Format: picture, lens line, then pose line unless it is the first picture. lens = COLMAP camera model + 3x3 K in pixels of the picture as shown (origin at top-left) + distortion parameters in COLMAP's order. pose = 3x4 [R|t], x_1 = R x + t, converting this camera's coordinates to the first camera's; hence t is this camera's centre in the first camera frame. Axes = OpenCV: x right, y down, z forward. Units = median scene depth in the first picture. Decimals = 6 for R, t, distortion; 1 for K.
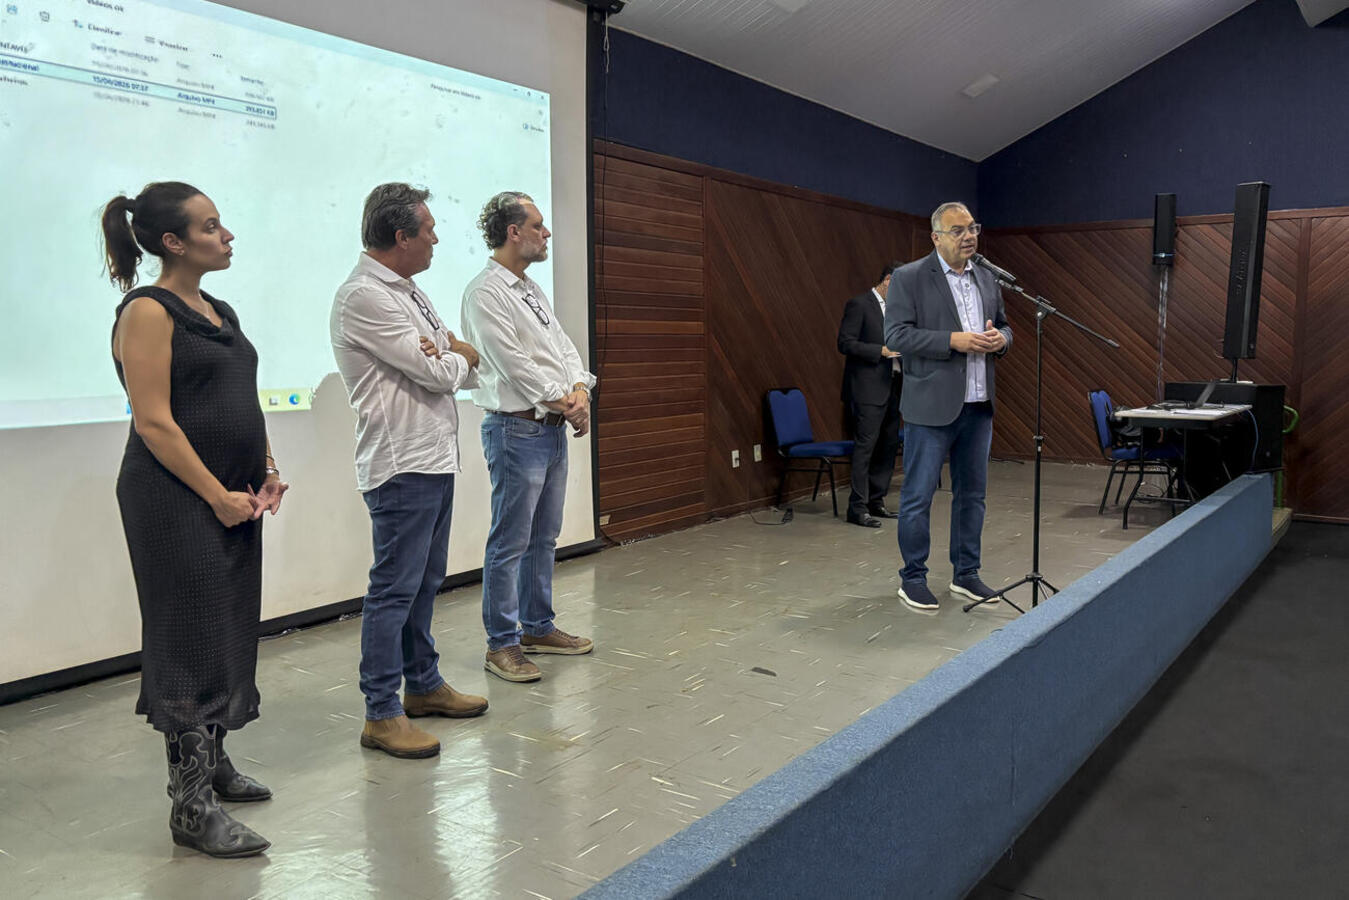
lens RADIAL K [[1051.4, 0, 674.5], [0, 1051.4, 450.0], [0, 0, 1]] dist [0.093778, -0.095263]
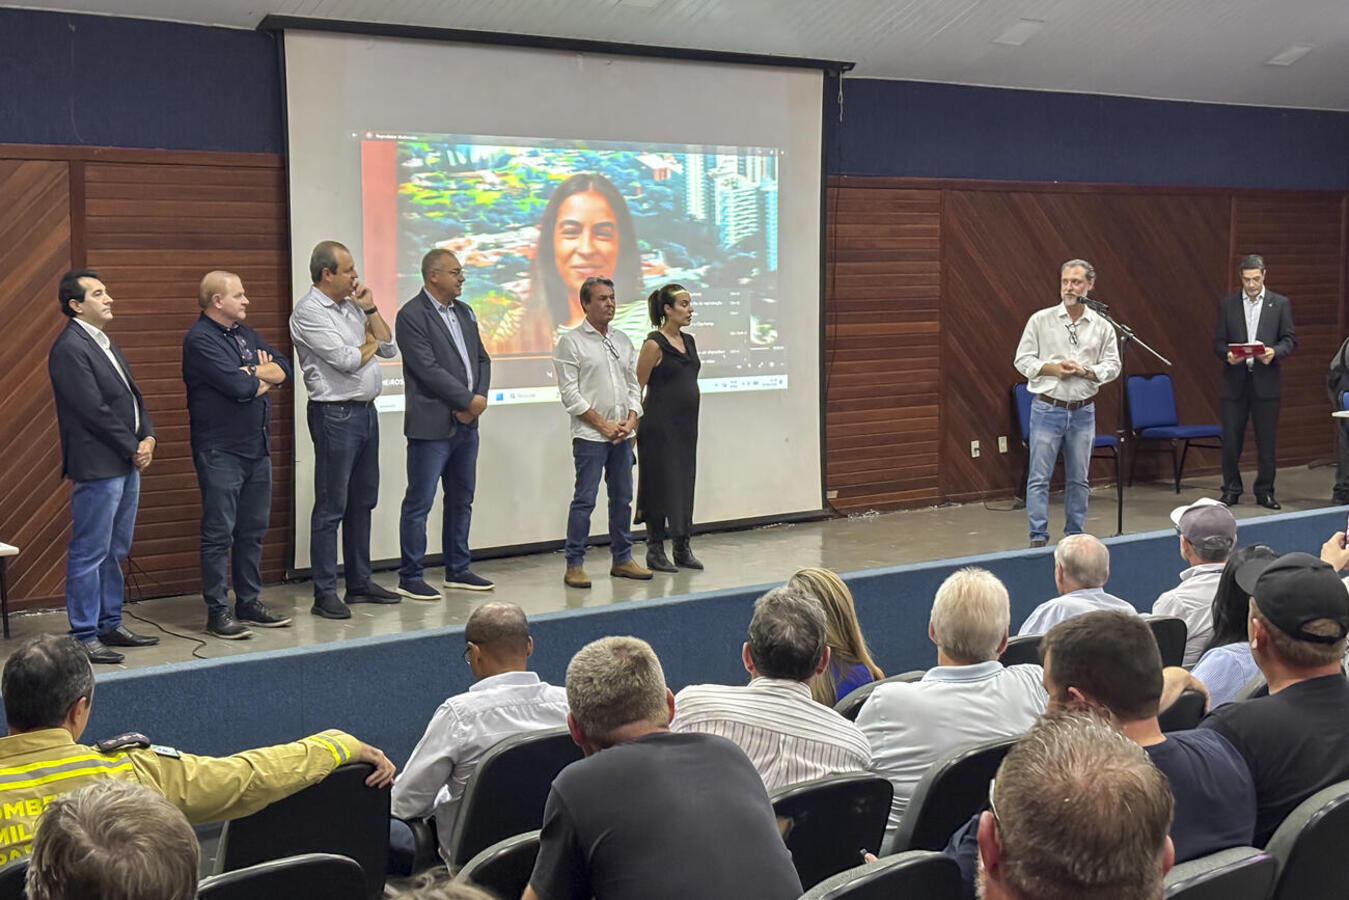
lens RADIAL K [[2177.5, 0, 757.9], [0, 2177.5, 452.5], [0, 0, 1]] dist [0.022316, 1.107725]
pose [[0.972759, 0.022623, -0.230711, 0.422534], [-0.024344, 0.999693, -0.004613, 0.033284], [0.230536, 0.010104, 0.973011, -1.420548]]
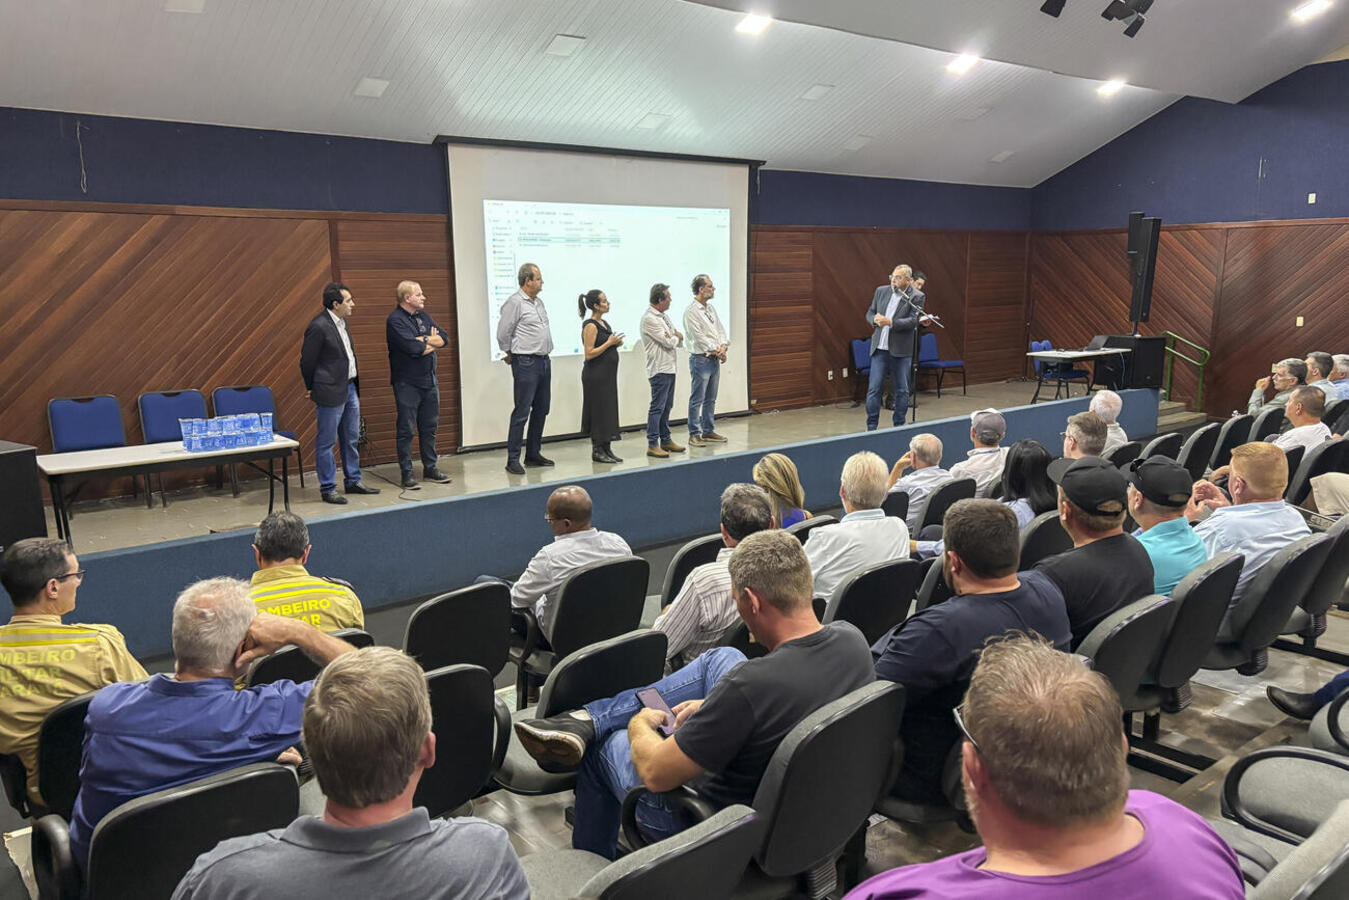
lens RADIAL K [[1051.4, 0, 674.5], [0, 1051.4, 450.0], [0, 0, 1]] dist [0.093778, -0.095263]
pose [[0.966515, 0.033641, -0.254395, 0.337228], [-0.016014, 0.997344, 0.071047, 0.015055], [0.256110, -0.064594, 0.964487, -1.159976]]
